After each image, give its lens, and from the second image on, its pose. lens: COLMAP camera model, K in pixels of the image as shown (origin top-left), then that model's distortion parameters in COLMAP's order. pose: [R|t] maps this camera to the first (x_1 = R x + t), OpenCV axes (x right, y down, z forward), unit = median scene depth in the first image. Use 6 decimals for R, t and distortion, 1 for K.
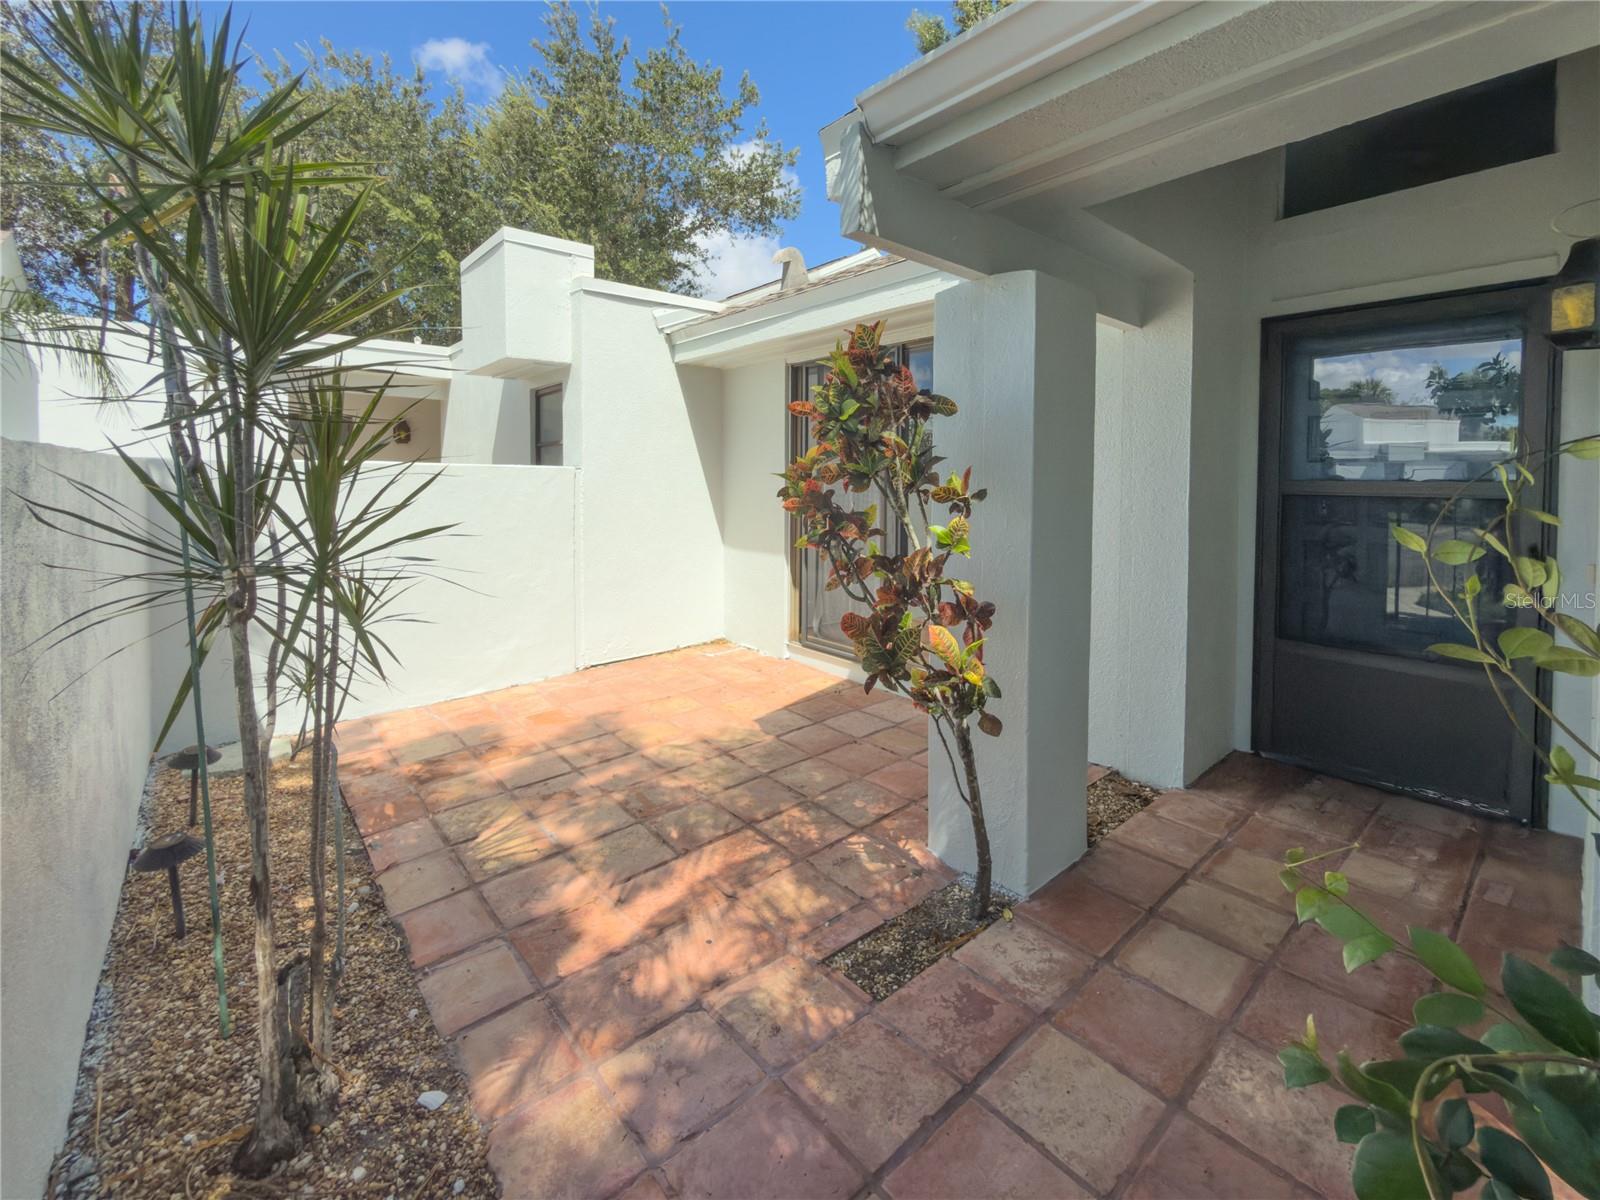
lens RADIAL K [[673.8, 0, 792.8], [0, 673.8, 563.3], [0, 0, 1]] dist [-0.000122, -0.000265]
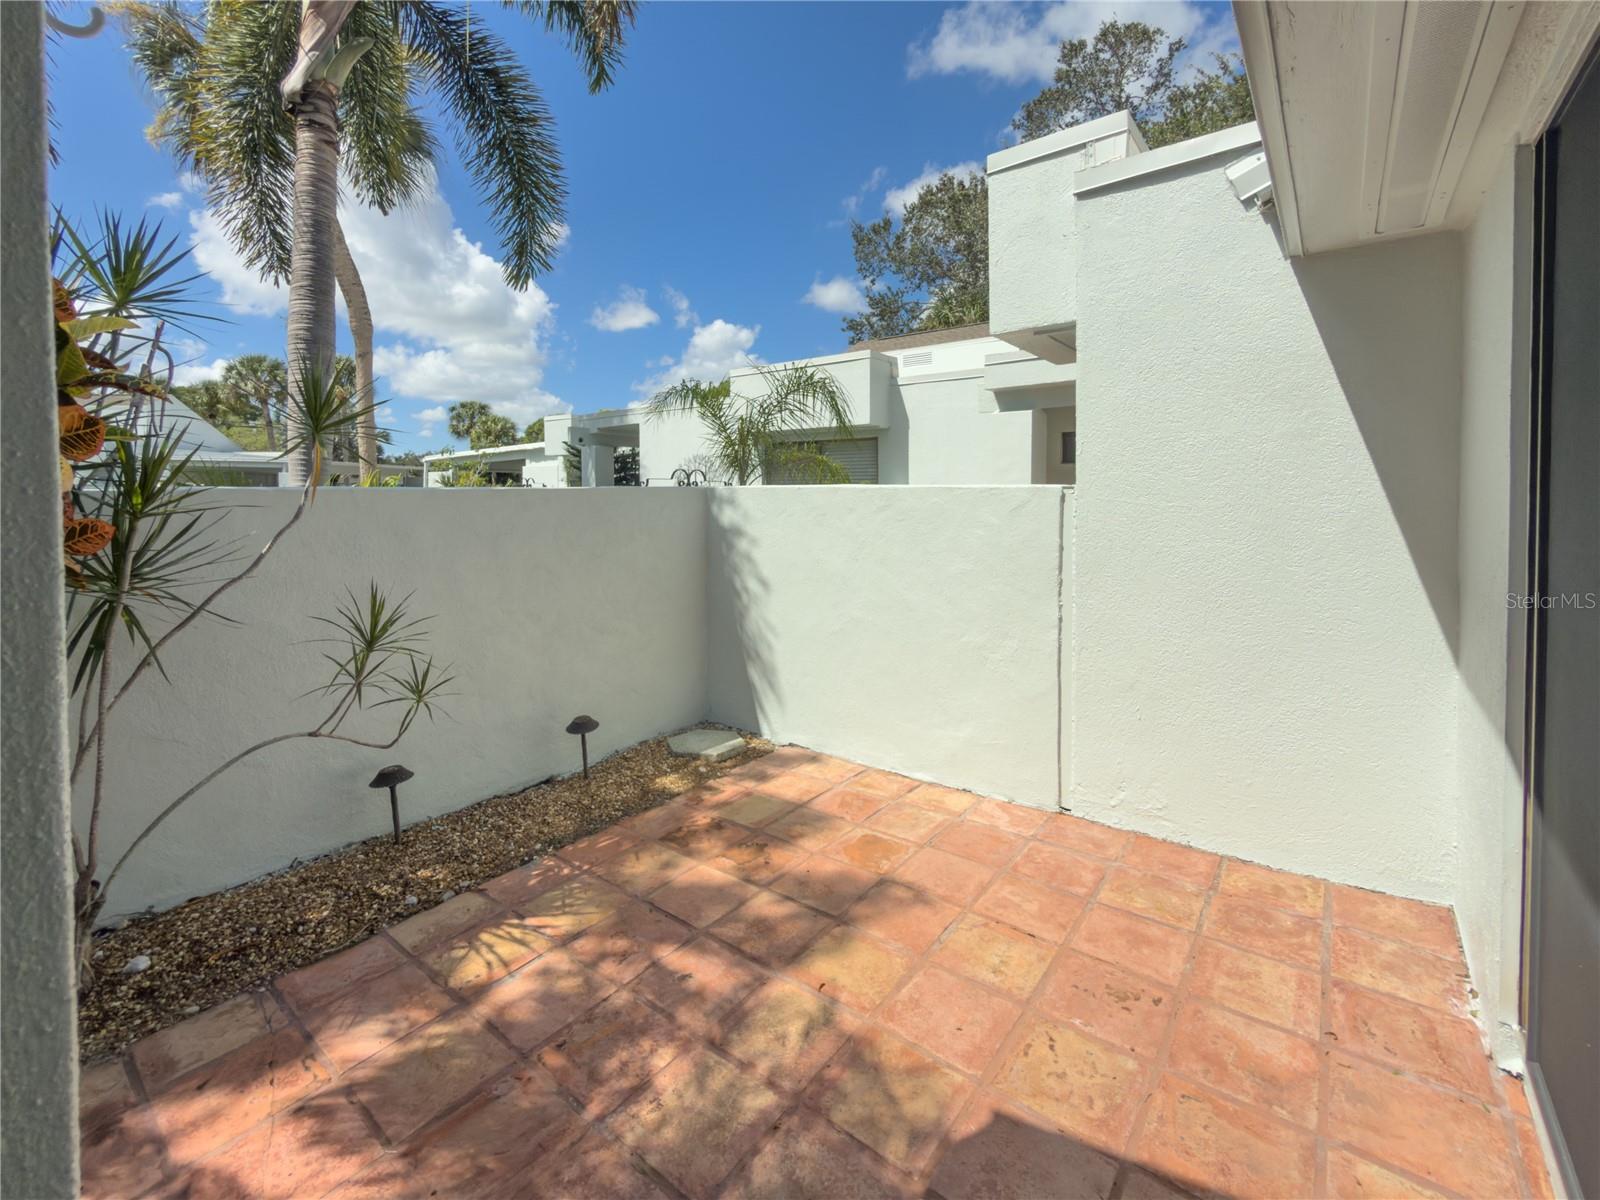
lens RADIAL K [[673.8, 0, 792.8], [0, 673.8, 563.3], [0, 0, 1]] dist [-0.000122, -0.000265]
pose [[0.195303, 0.081870, -0.977320, 0.386833], [-0.112507, 0.991801, 0.060600, -0.136322], [0.974268, 0.098120, 0.202913, 1.012812]]
